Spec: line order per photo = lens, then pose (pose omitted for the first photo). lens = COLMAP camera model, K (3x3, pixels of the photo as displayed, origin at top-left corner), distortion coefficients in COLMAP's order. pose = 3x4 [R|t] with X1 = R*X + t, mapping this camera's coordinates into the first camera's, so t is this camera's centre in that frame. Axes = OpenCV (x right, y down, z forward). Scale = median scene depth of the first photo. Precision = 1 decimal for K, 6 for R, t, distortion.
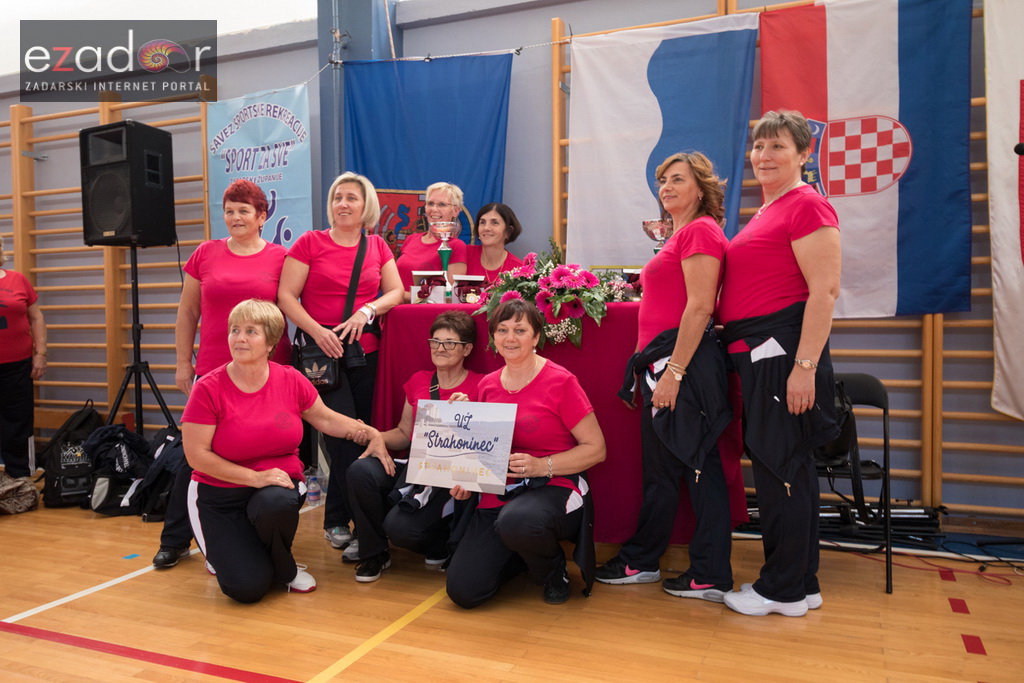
lens RADIAL K [[796.2, 0, 501.3], [0, 796.2, 331.9], [0, 0, 1]] dist [0.004763, -0.010545]
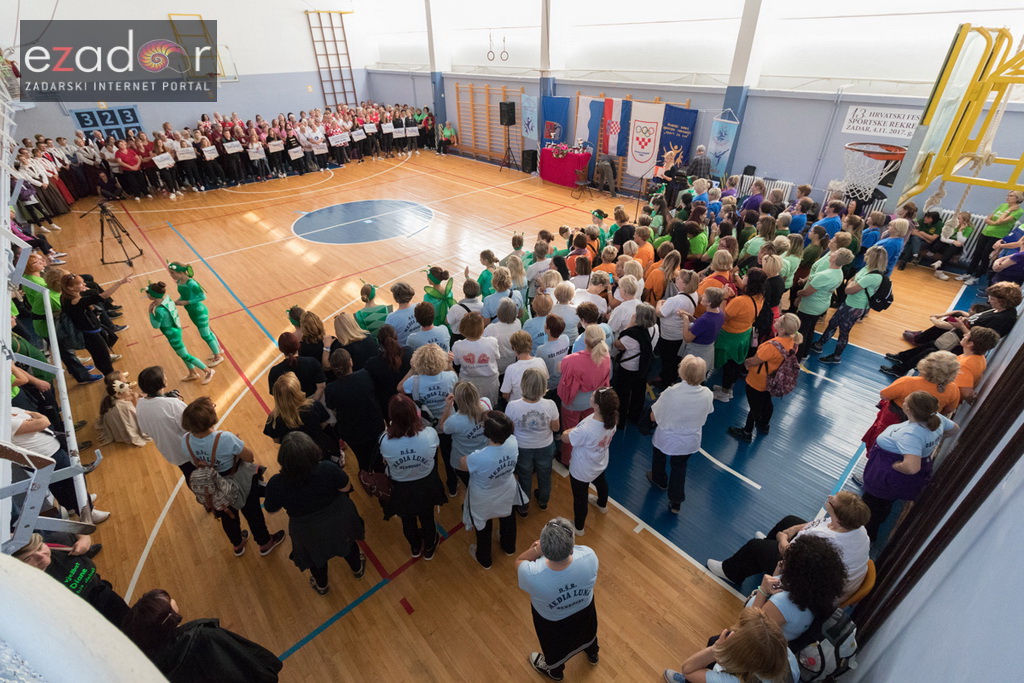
lens RADIAL K [[469.7, 0, 506.5], [0, 469.7, 333.3], [0, 0, 1]] dist [0.000130, 0.000406]
pose [[0.907796, 0.218670, -0.357895, 1.353429], [-0.004837, 0.858730, 0.512405, -0.723645], [0.419383, -0.463429, 0.780610, -2.976843]]
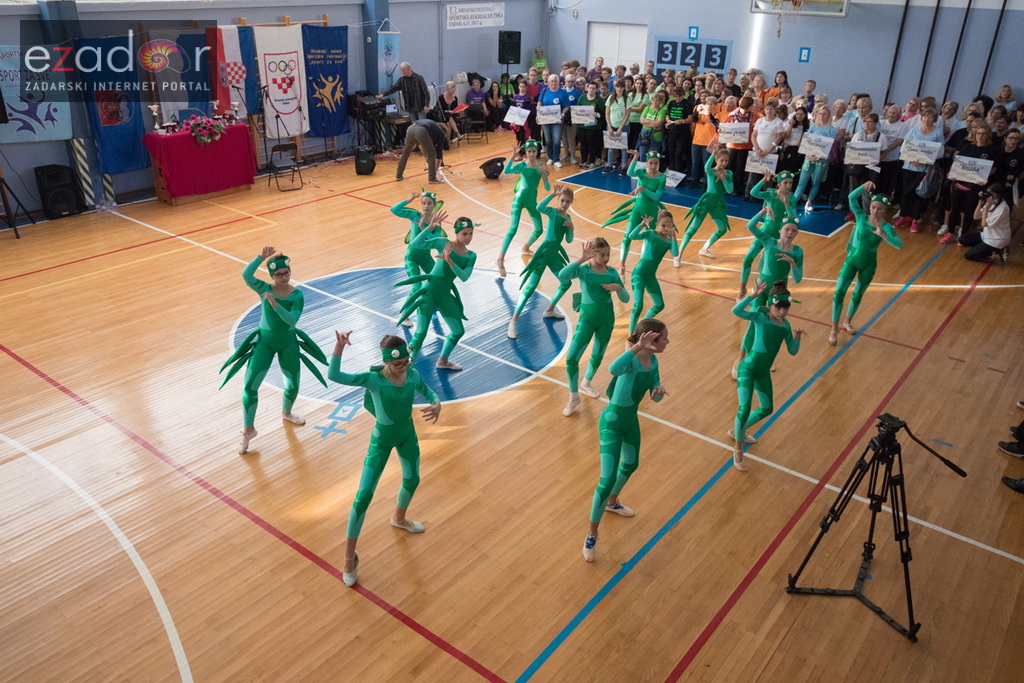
lens RADIAL K [[796.2, 0, 513.0], [0, 796.2, 333.9], [0, 0, 1]] dist [0.004763, -0.010545]
pose [[0.262614, -0.393221, 0.881142, -2.951924], [0.003031, 0.913526, 0.406770, -0.618065], [-0.964896, -0.104153, 0.241096, -1.264824]]
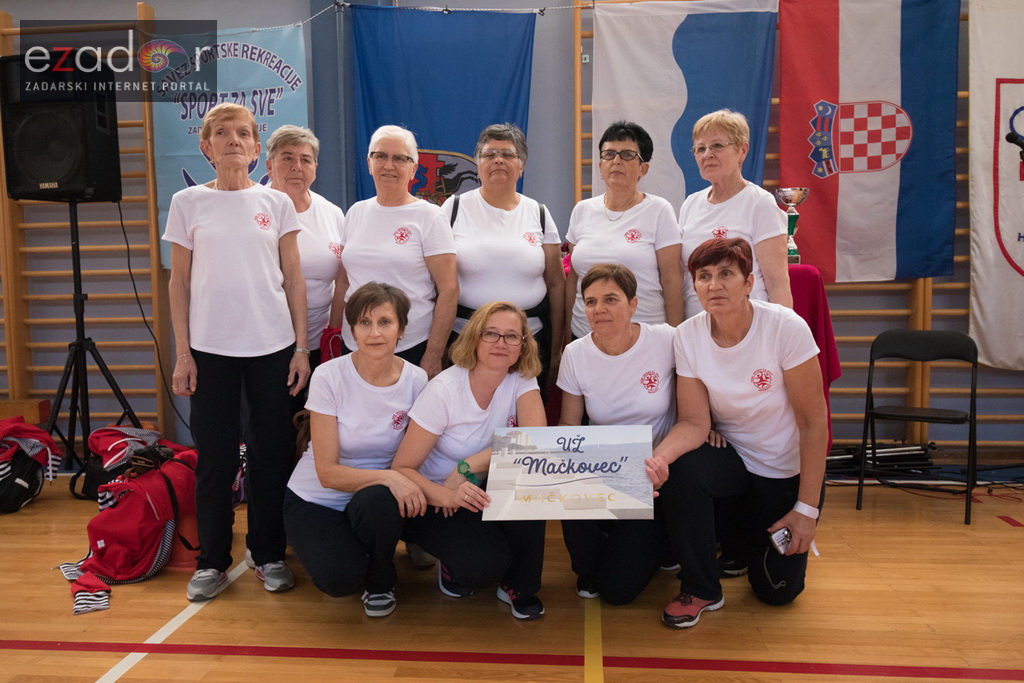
lens RADIAL K [[796.2, 0, 510.5], [0, 796.2, 334.9], [0, 0, 1]] dist [0.004763, -0.010545]
pose [[0.954087, -0.021673, 0.298744, -0.369991], [0.011658, 0.999310, 0.035267, 0.012222], [-0.299302, -0.030165, 0.953681, 0.075034]]
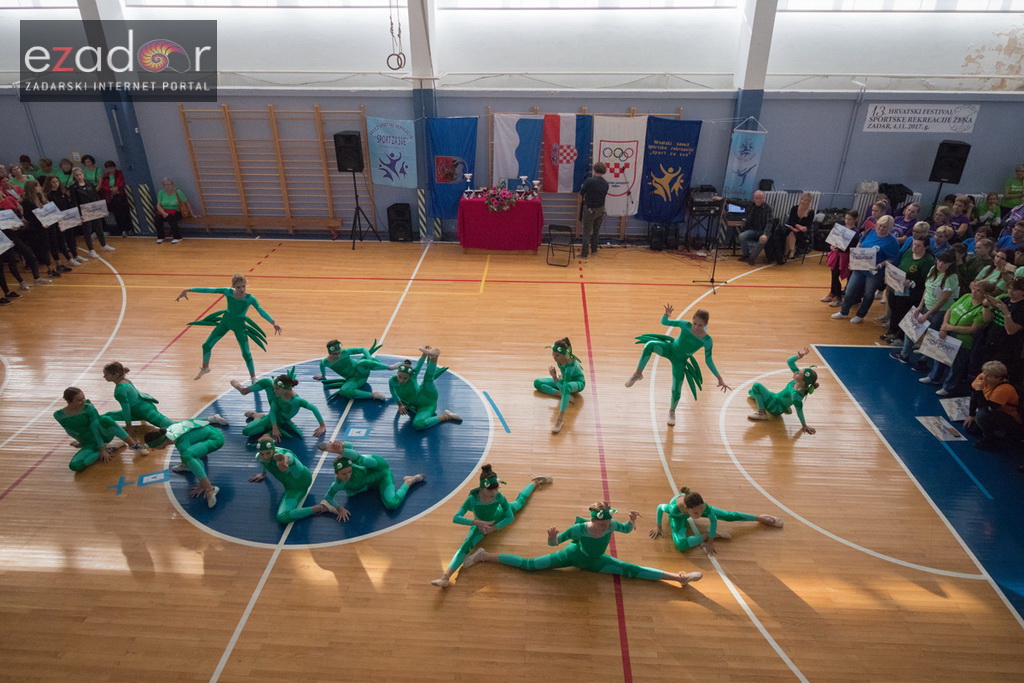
lens RADIAL K [[661.1, 0, 508.8], [0, 661.1, 339.0], [0, 0, 1]] dist [-0.002014, -0.002289]
pose [[0.941806, -0.148663, 0.301497, -1.035841], [0.000636, 0.897682, 0.440644, -0.886659], [-0.336155, -0.414809, 0.845537, -2.257084]]
